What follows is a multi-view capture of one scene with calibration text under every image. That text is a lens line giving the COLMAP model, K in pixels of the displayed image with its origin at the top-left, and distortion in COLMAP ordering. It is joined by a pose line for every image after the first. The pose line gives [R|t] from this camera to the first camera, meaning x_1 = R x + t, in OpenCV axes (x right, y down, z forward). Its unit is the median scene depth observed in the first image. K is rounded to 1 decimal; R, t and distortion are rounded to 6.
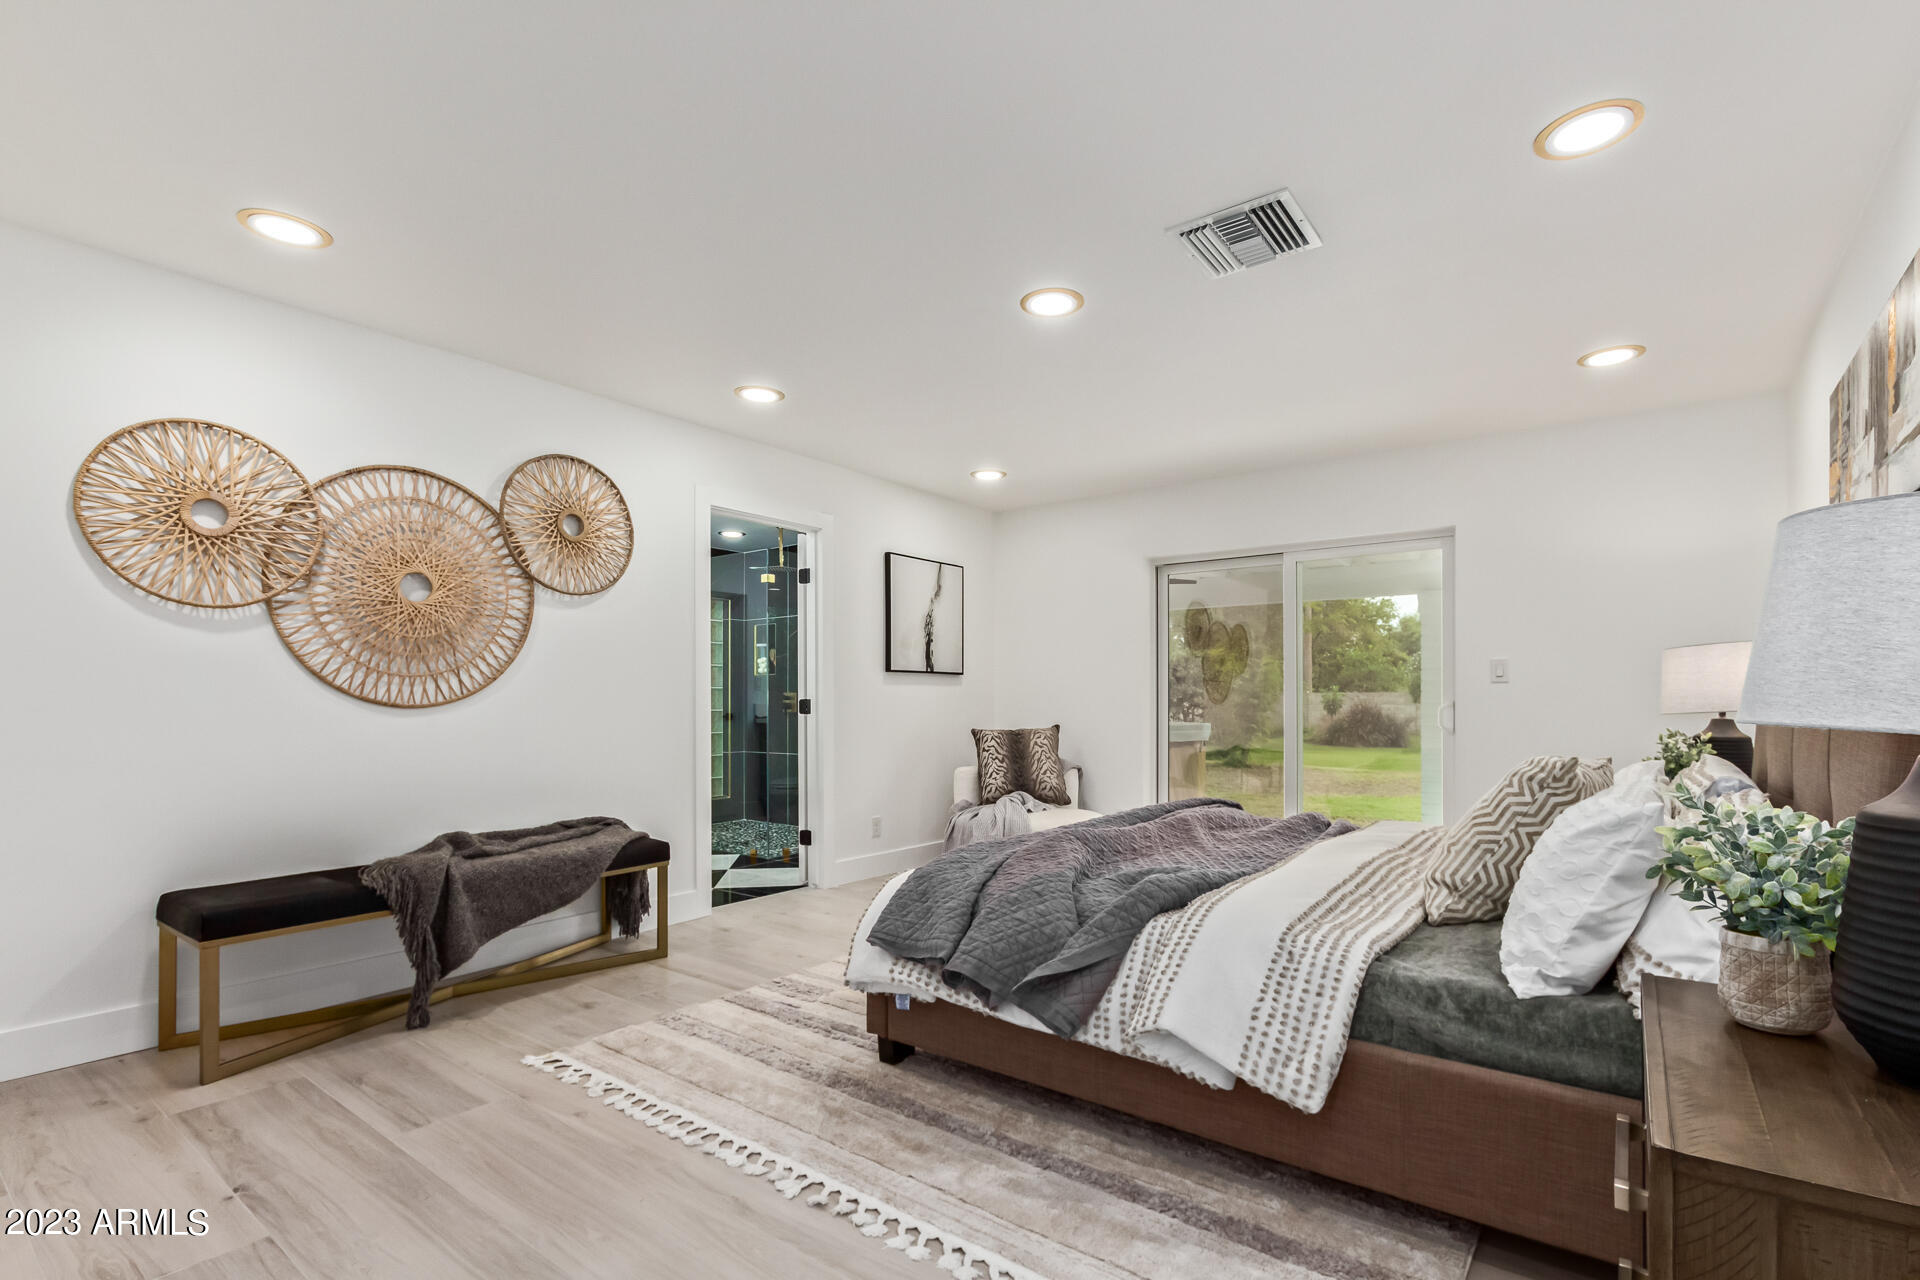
lens RADIAL K [[888.5, 0, 962.0], [0, 888.5, 698.6], [0, 0, 1]] dist [0.009754, -0.003202]
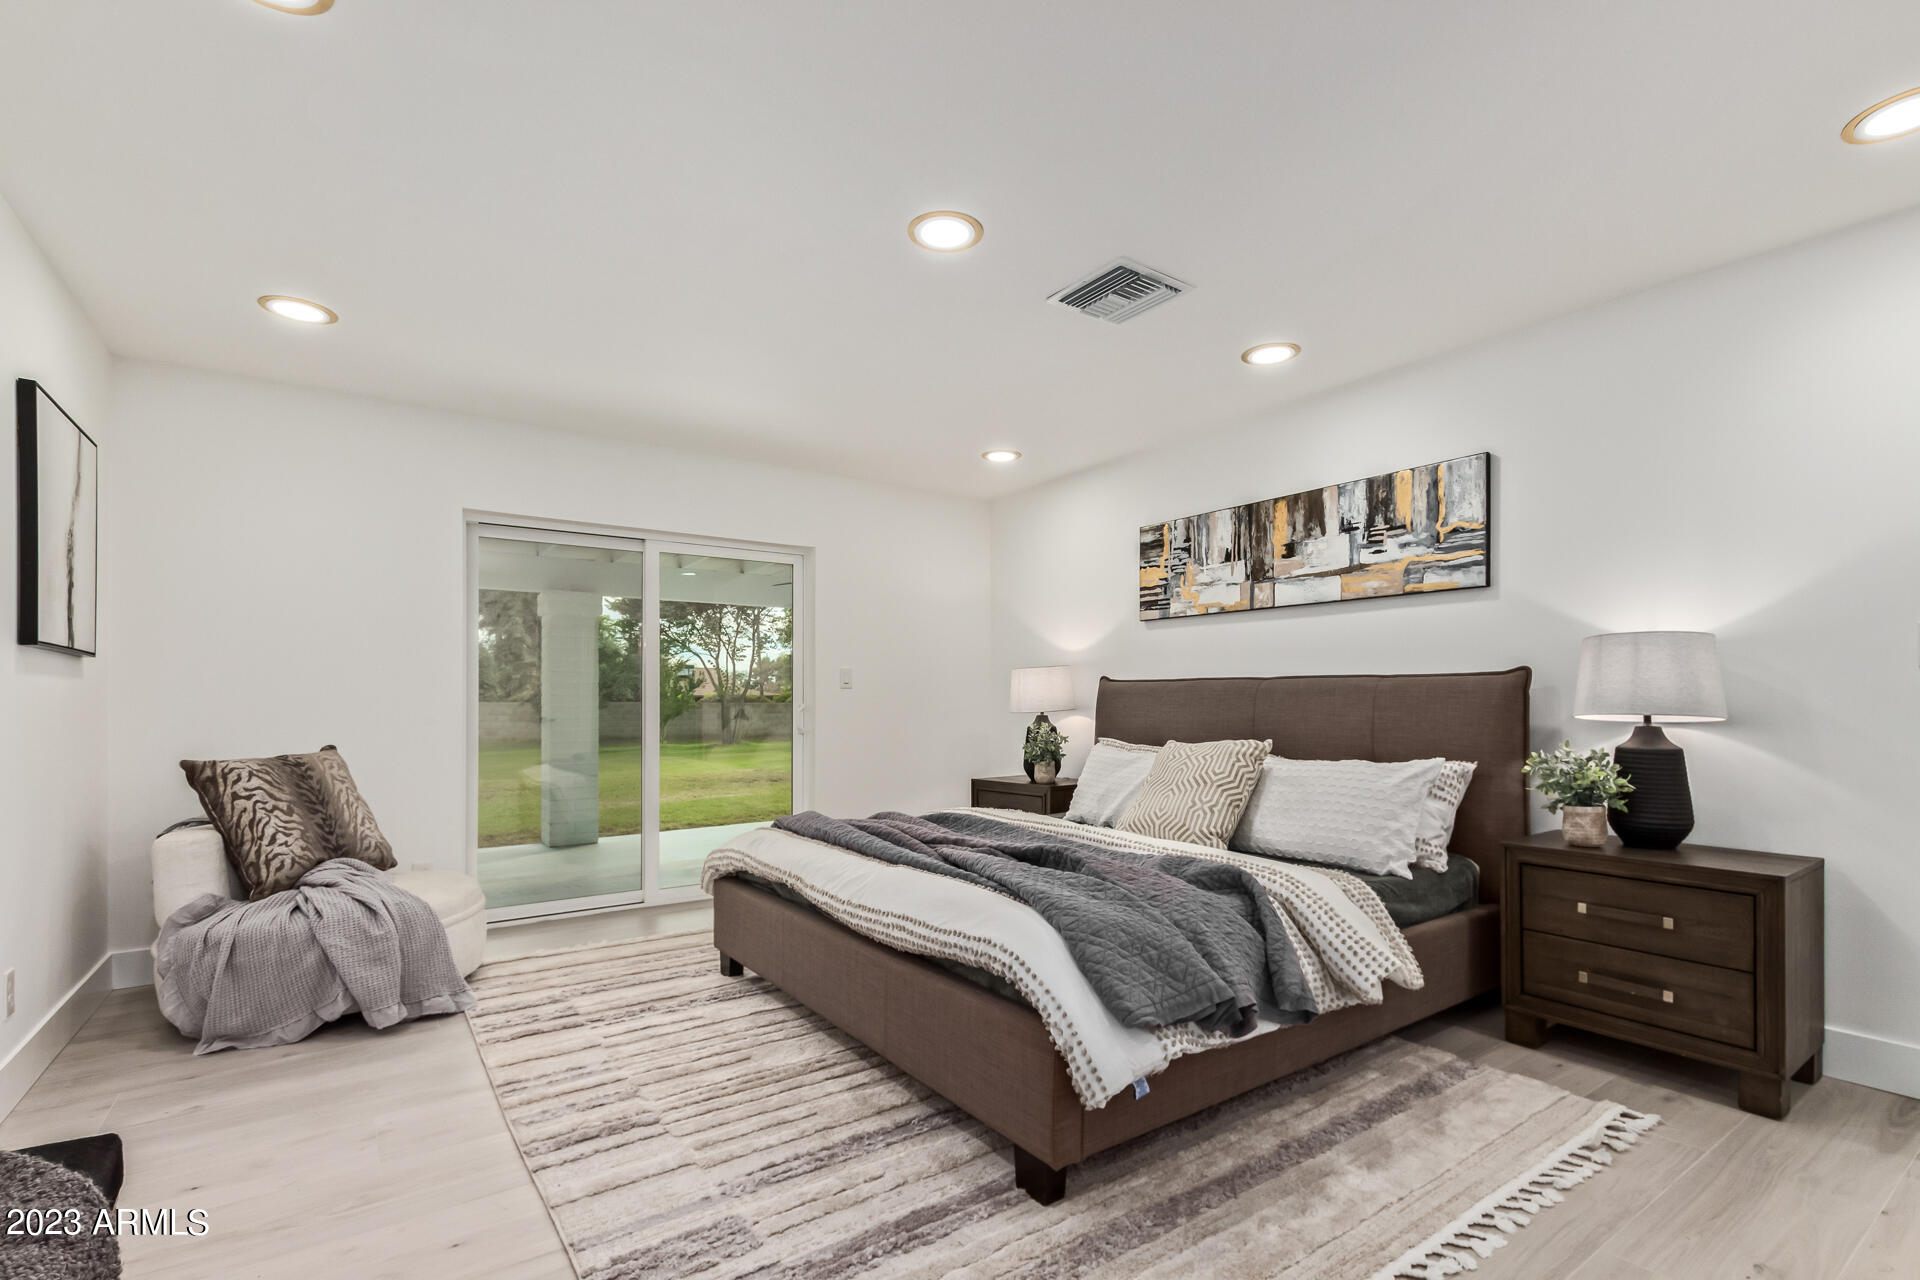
lens RADIAL K [[888.5, 0, 996.3], [0, 888.5, 697.8], [0, 0, 1]] dist [0.009754, -0.003202]
pose [[0.280830, 0.002293, 0.959755, -0.460471], [0.003044, 0.999990, -0.003280, -0.000382], [-0.959753, 0.003843, 0.280820, 0.483878]]
